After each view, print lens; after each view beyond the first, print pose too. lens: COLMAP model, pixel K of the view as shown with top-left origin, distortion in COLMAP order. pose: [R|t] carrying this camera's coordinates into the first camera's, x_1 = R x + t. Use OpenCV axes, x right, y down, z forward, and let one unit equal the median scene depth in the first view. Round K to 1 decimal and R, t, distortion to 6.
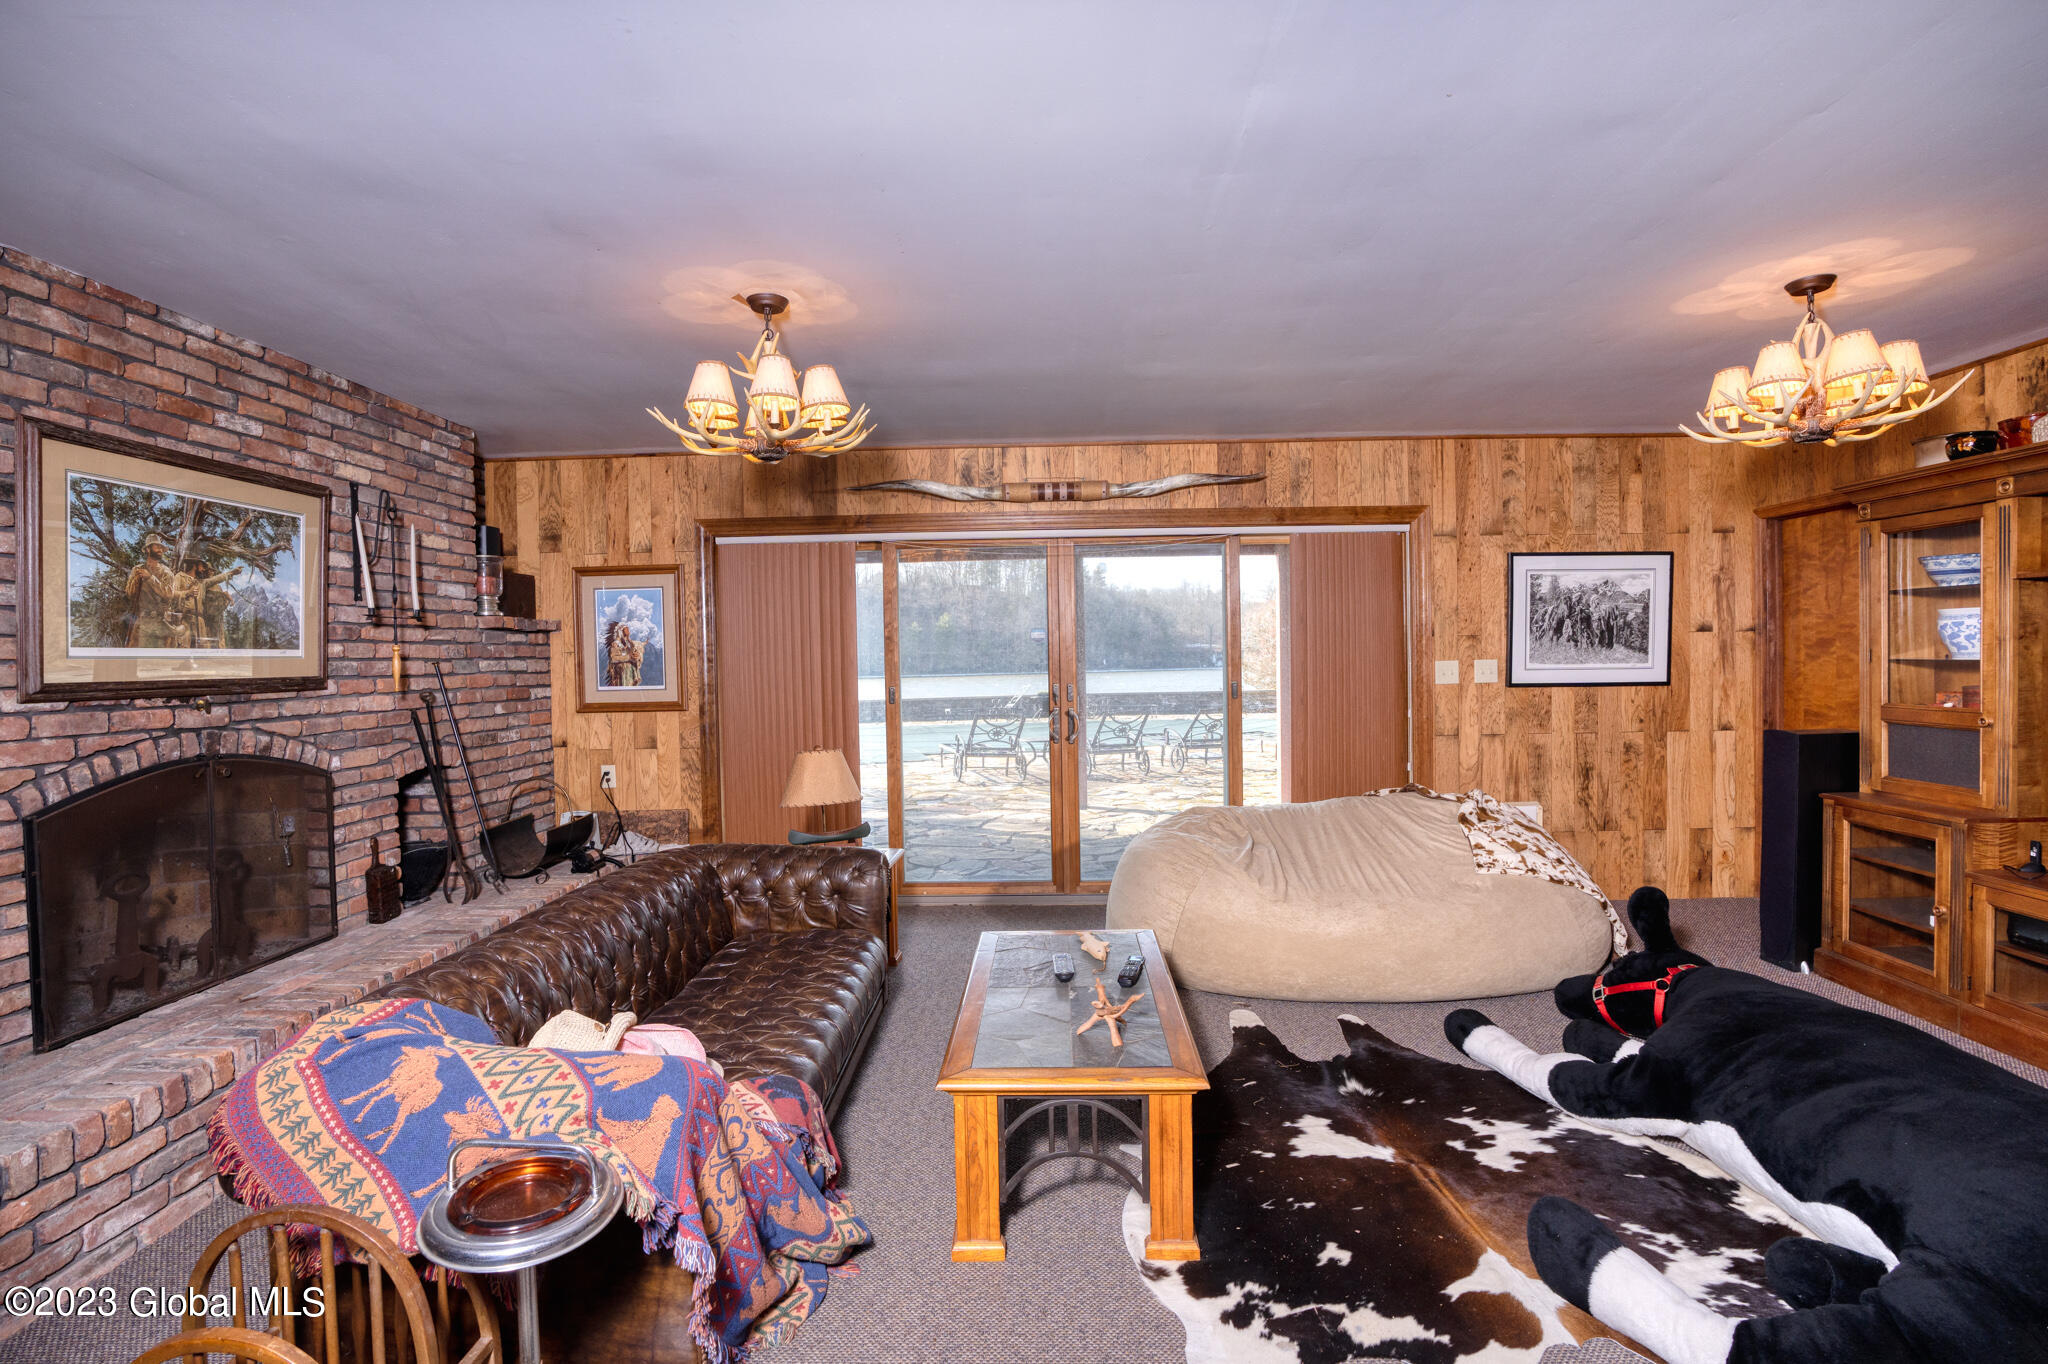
lens RADIAL K [[984.1, 0, 1007.5], [0, 984.1, 675.7], [0, 0, 1]] dist [-0.059369, 0.023104]
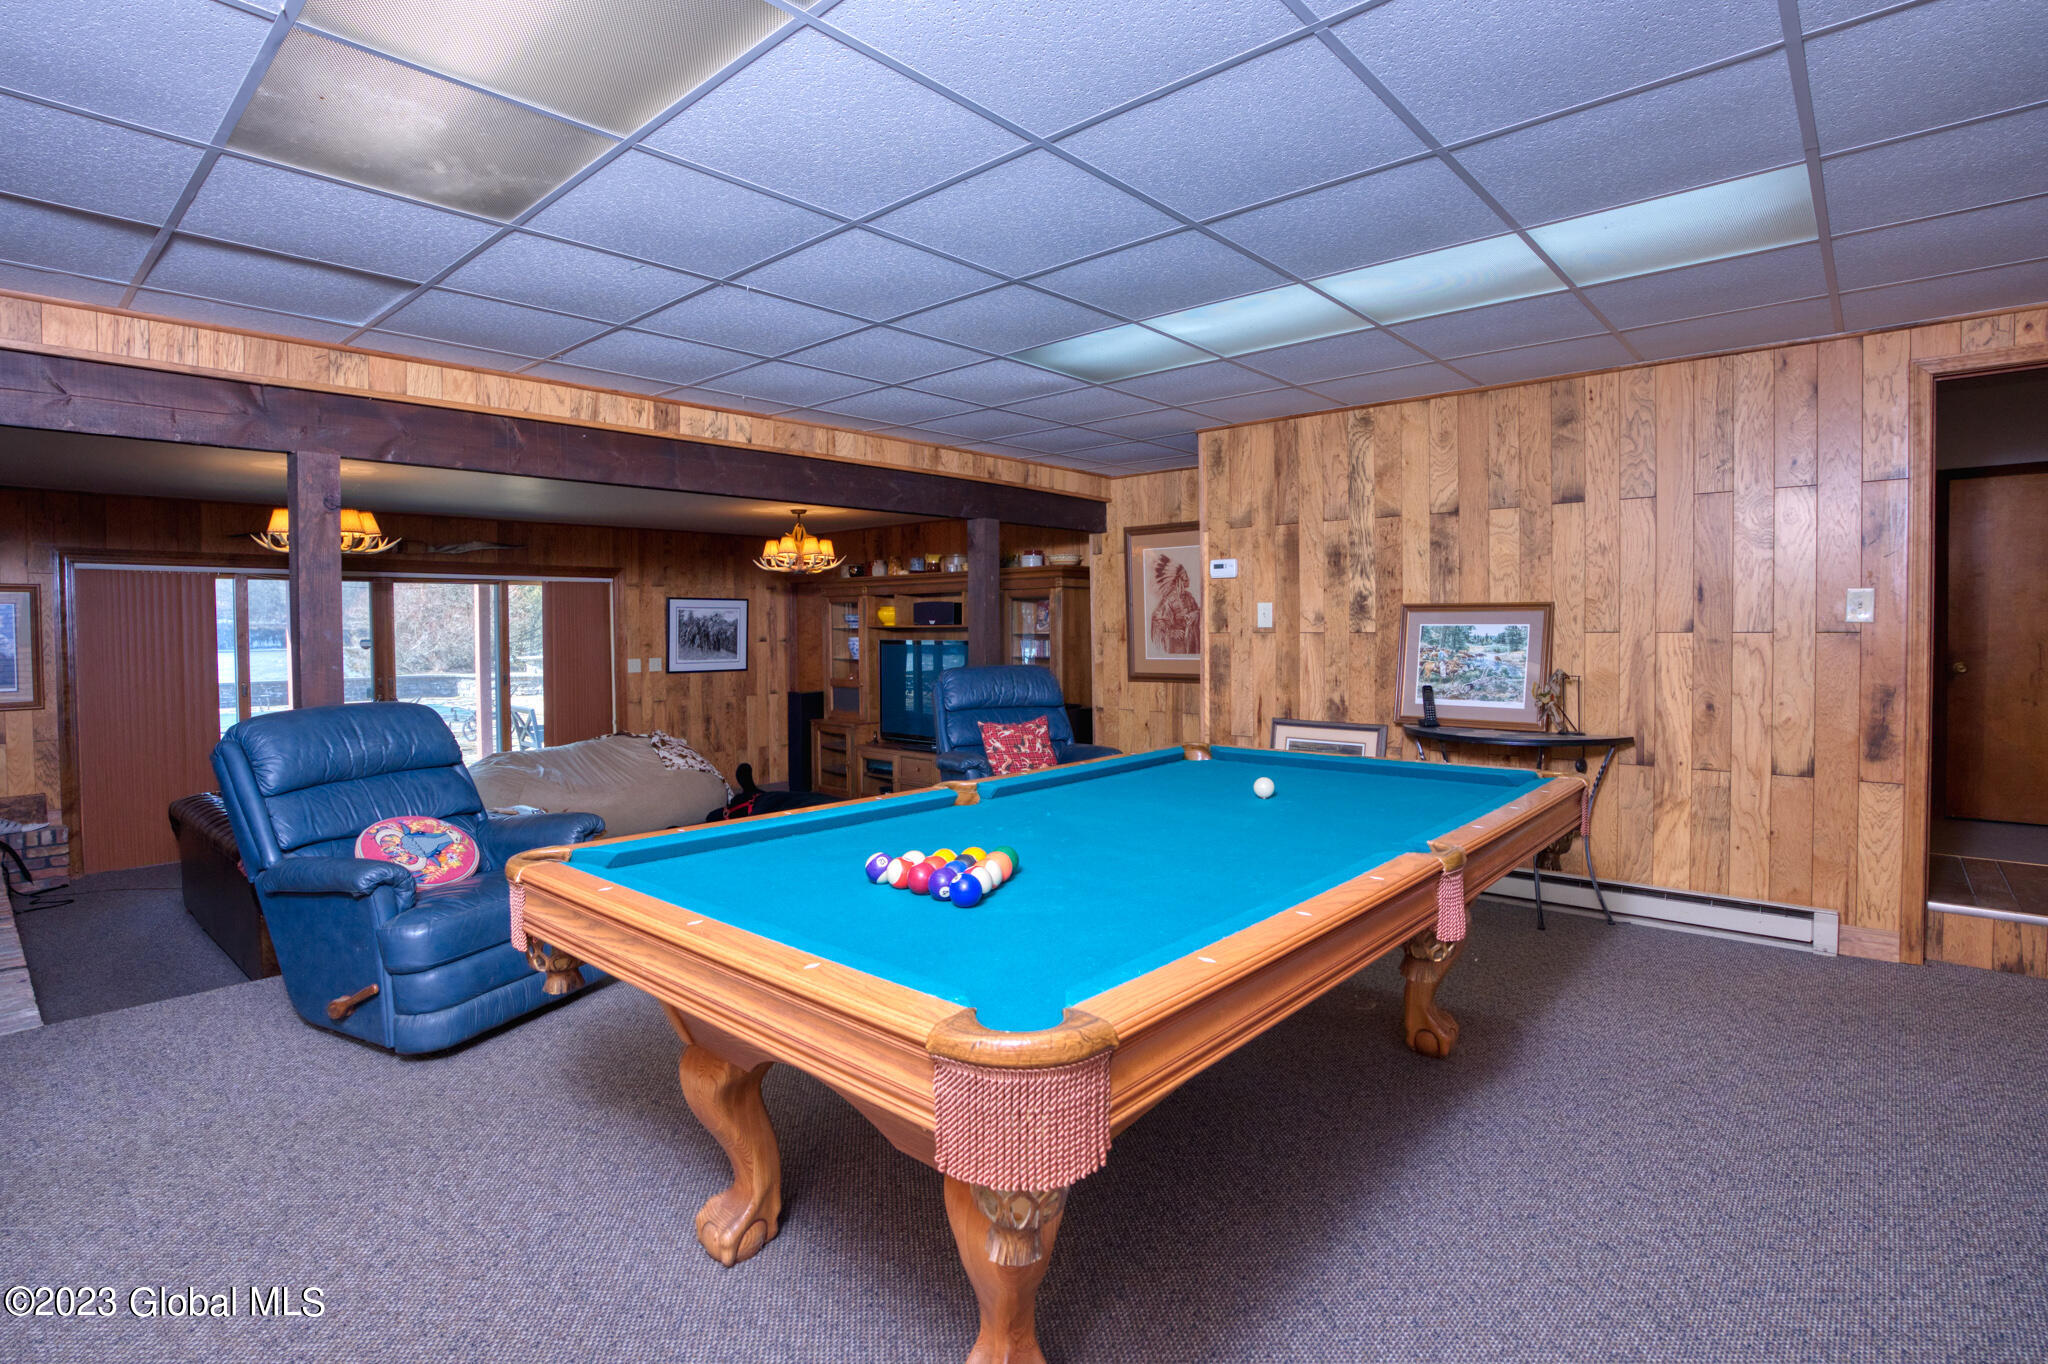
lens RADIAL K [[984.1, 0, 1007.5], [0, 984.1, 675.7], [0, 0, 1]] dist [-0.059369, 0.023104]
pose [[0.643904, -0.023910, 0.764733, -0.449016], [0.009159, 0.999681, 0.023544, -0.020908], [-0.765052, -0.008156, 0.643917, -0.621657]]
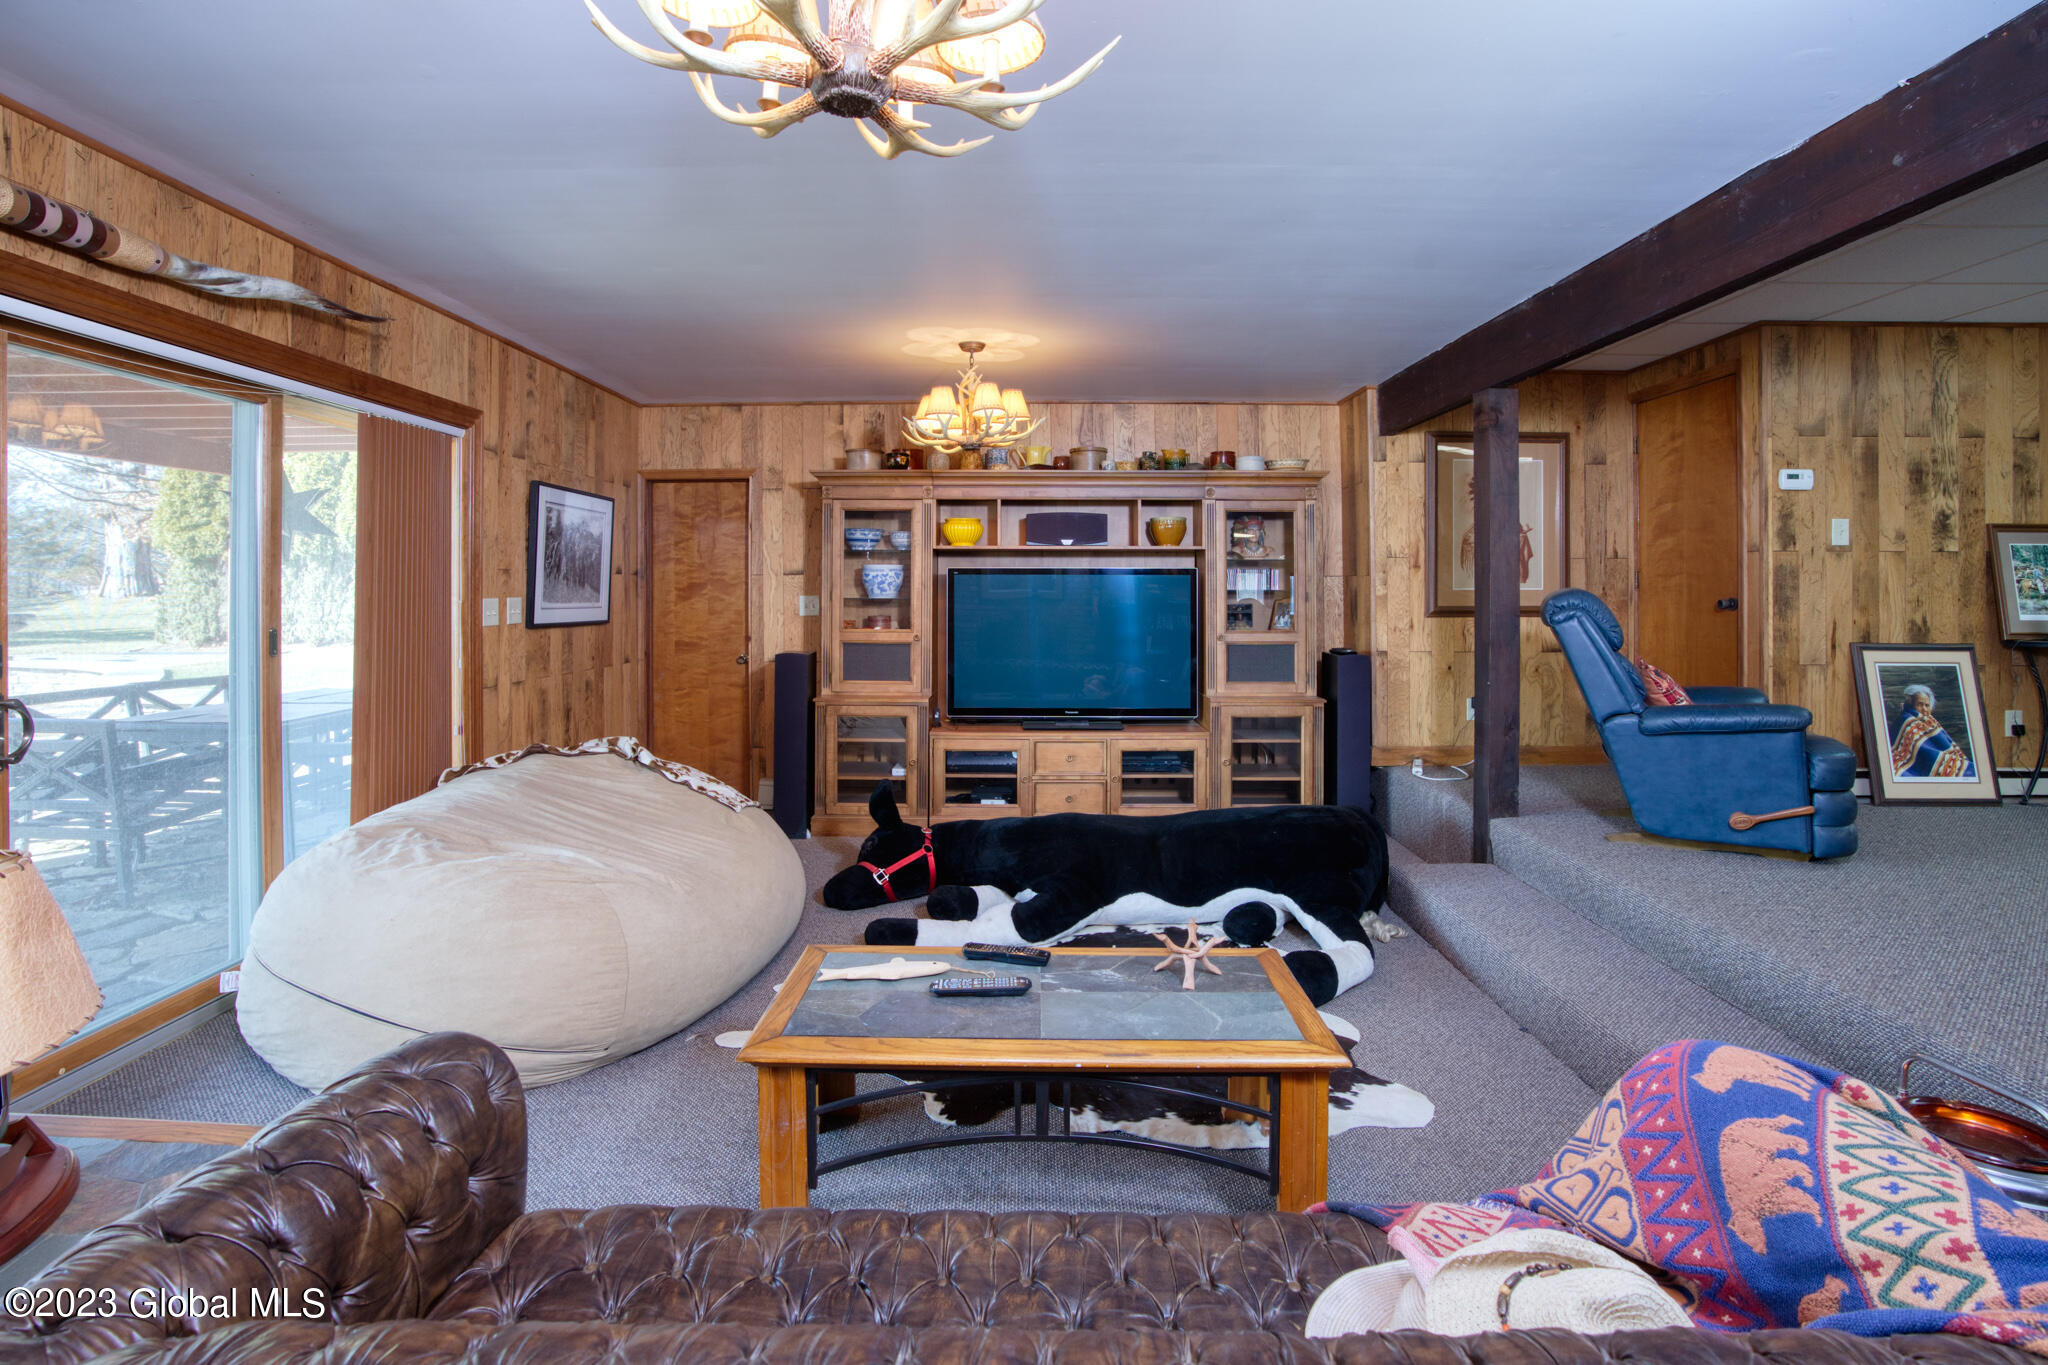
lens RADIAL K [[970.4, 0, 1015.3], [0, 970.4, 609.9], [0, 0, 1]] dist [-0.058248, 0.017594]
pose [[-0.009520, -0.001778, 0.999953, -0.393973], [0.017091, 0.999852, 0.001940, 0.000766], [-0.999809, 0.017108, -0.009488, 0.566266]]
